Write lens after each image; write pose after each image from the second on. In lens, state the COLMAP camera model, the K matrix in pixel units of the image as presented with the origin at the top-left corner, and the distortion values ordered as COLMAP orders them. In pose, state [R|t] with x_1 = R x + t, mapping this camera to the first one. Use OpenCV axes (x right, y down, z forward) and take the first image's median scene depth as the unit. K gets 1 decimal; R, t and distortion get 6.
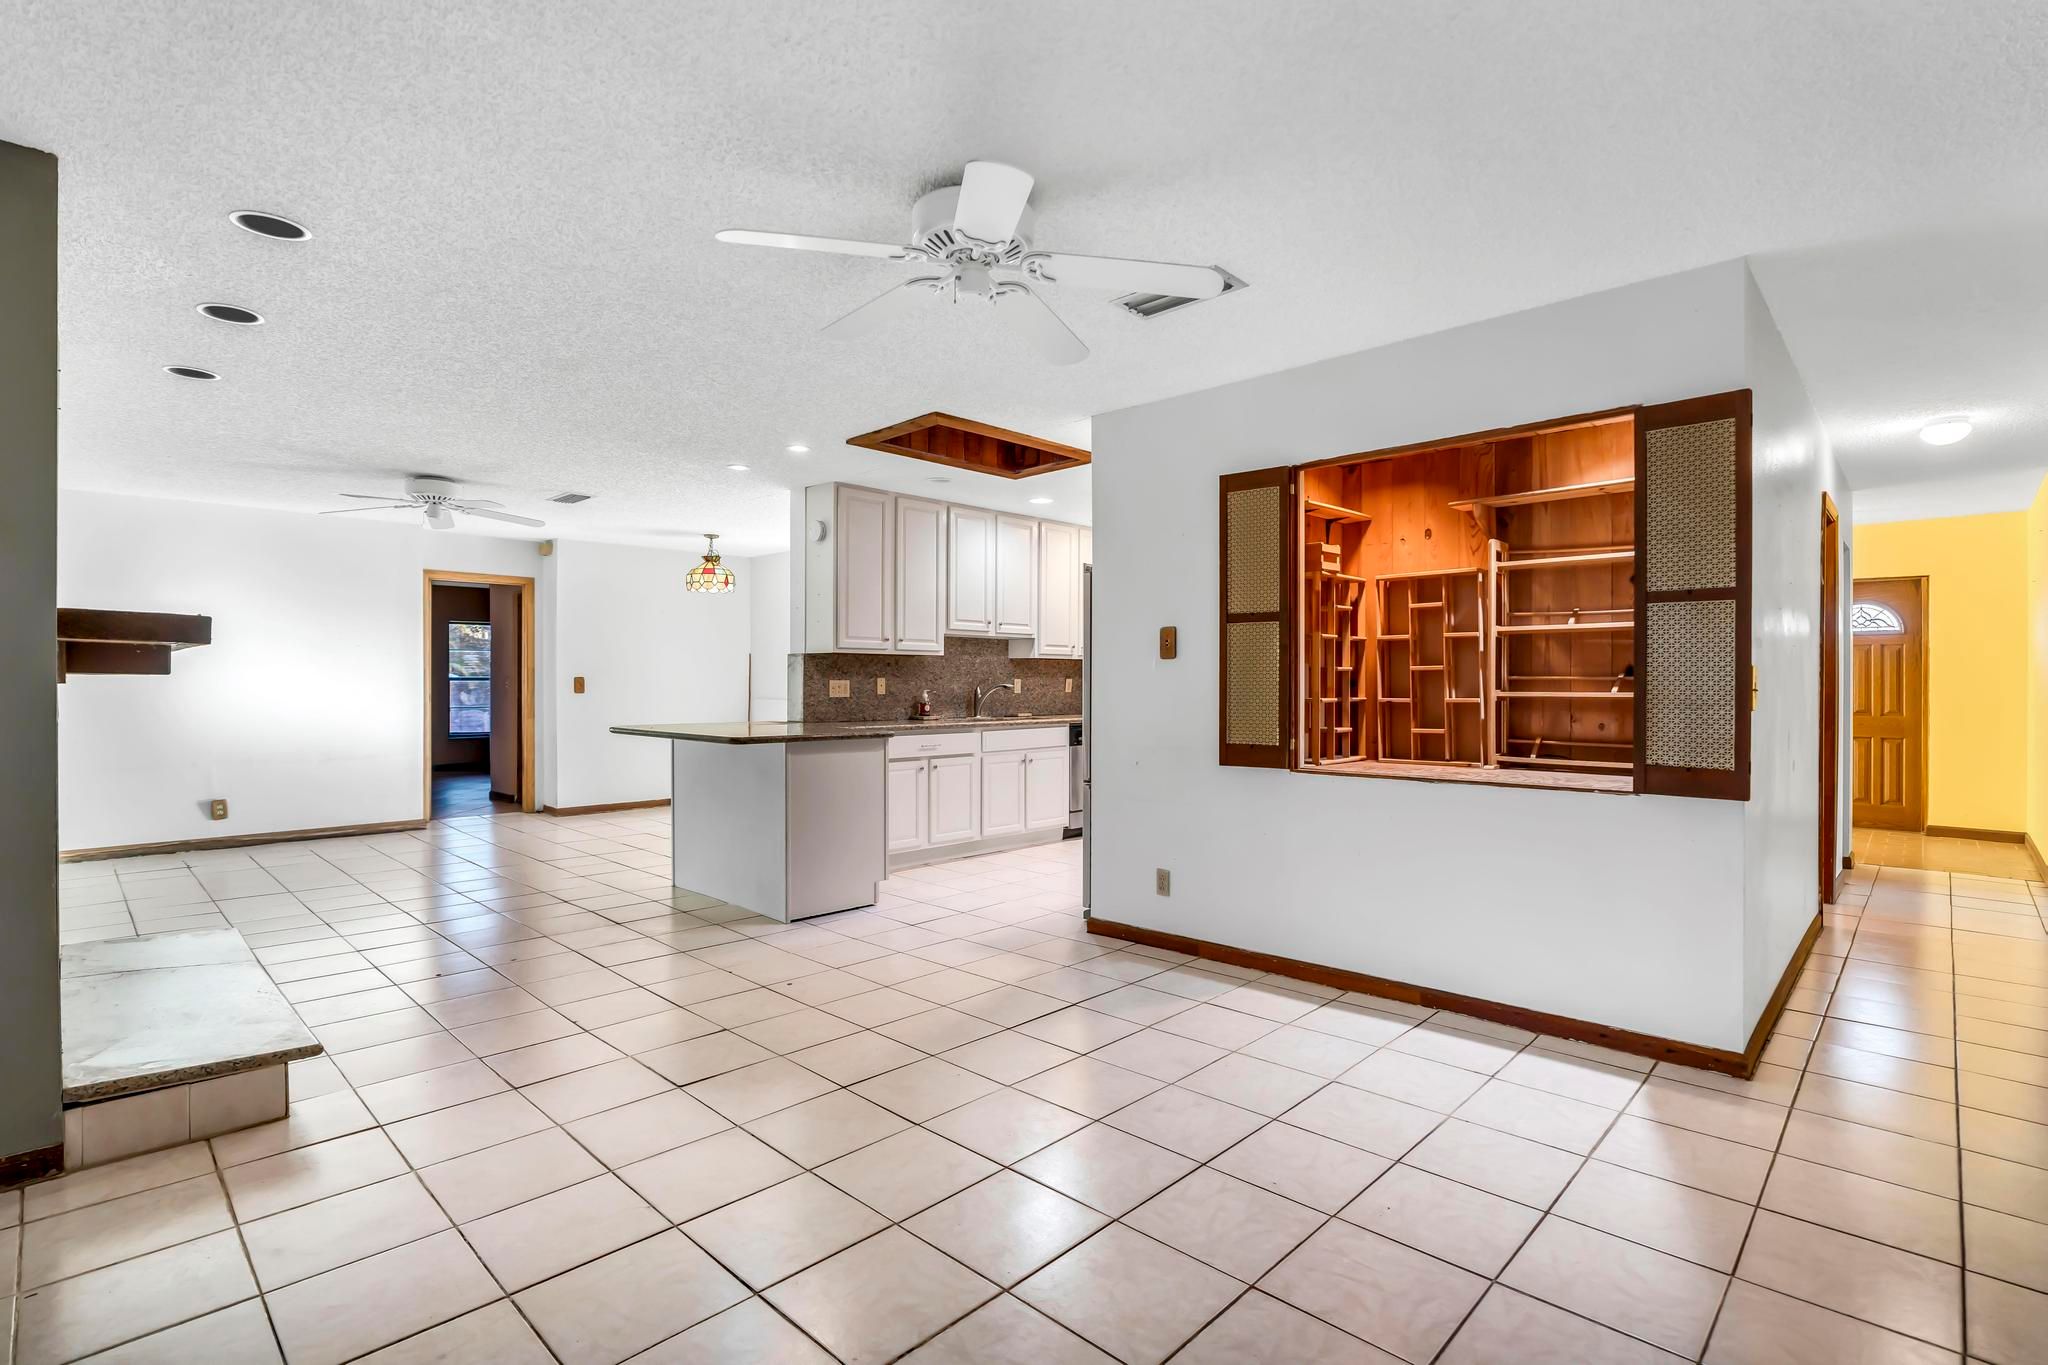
lens RADIAL K [[963.8, 0, 1024.0], [0, 963.8, 682.5], [0, 0, 1]] dist [0.023141, 0.000067]
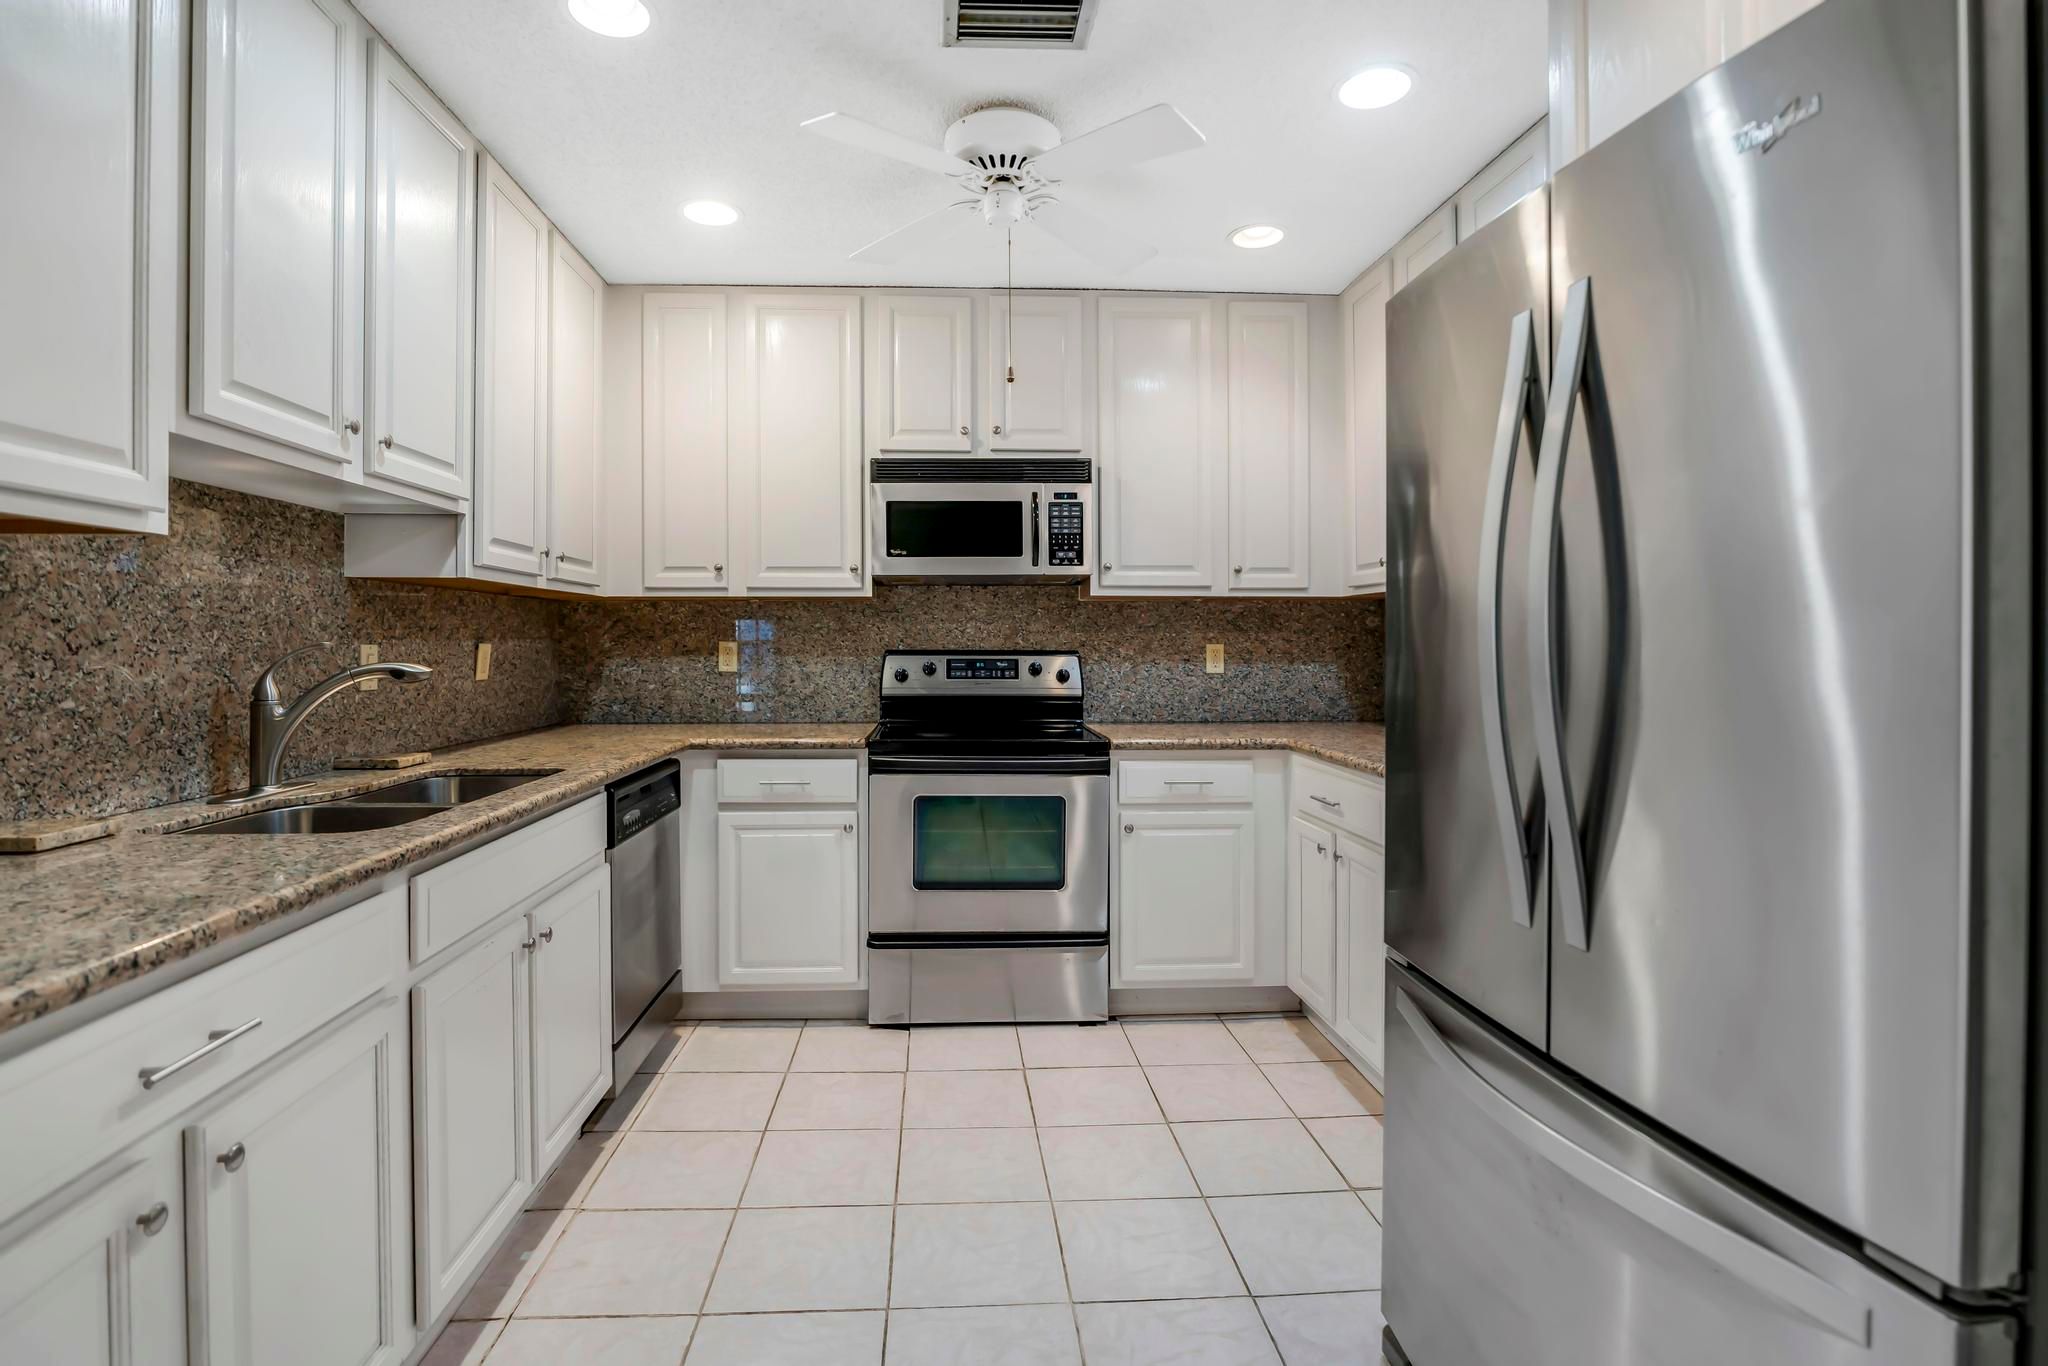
lens RADIAL K [[991.0, 0, 993.7], [0, 991.0, 649.9], [0, 0, 1]] dist [-0.017650, 0.000508]
pose [[0.686213, -0.008186, 0.727354, -0.121107], [0.004422, 0.999965, 0.007082, -0.003979], [-0.727387, -0.001643, 0.686225, 0.755815]]
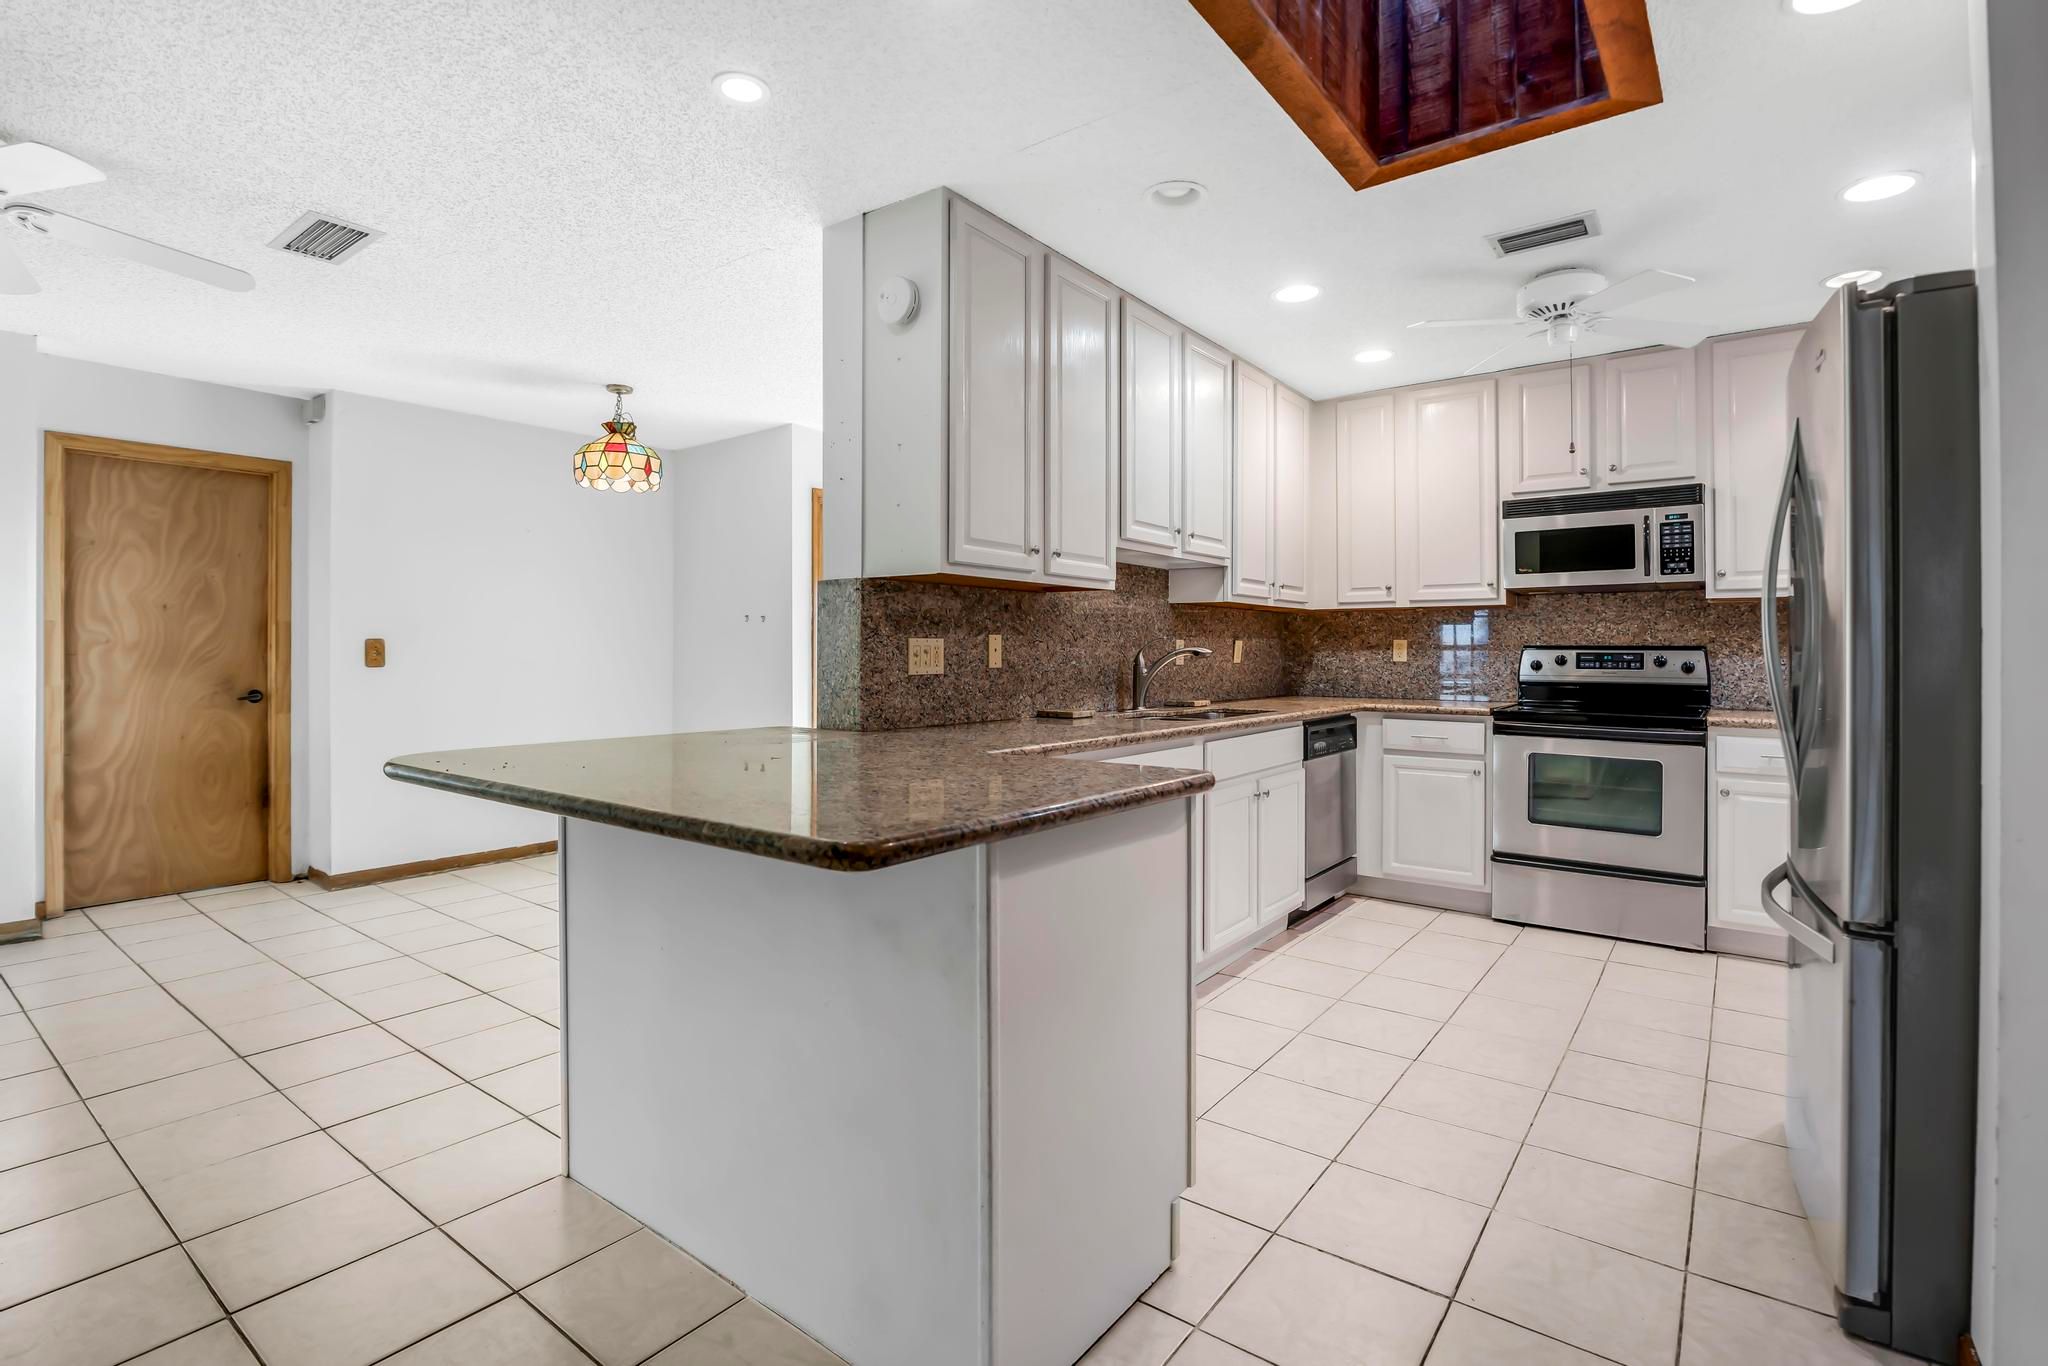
lens RADIAL K [[971.0, 0, 1040.0], [0, 971.0, 641.9], [0, 0, 1]] dist [-0.014581, 0.000259]
pose [[0.991382, -0.000377, 0.130999, -0.198097], [0.001910, 0.999931, -0.011574, 0.004930], [-0.130986, 0.011725, 0.991315, 0.525586]]
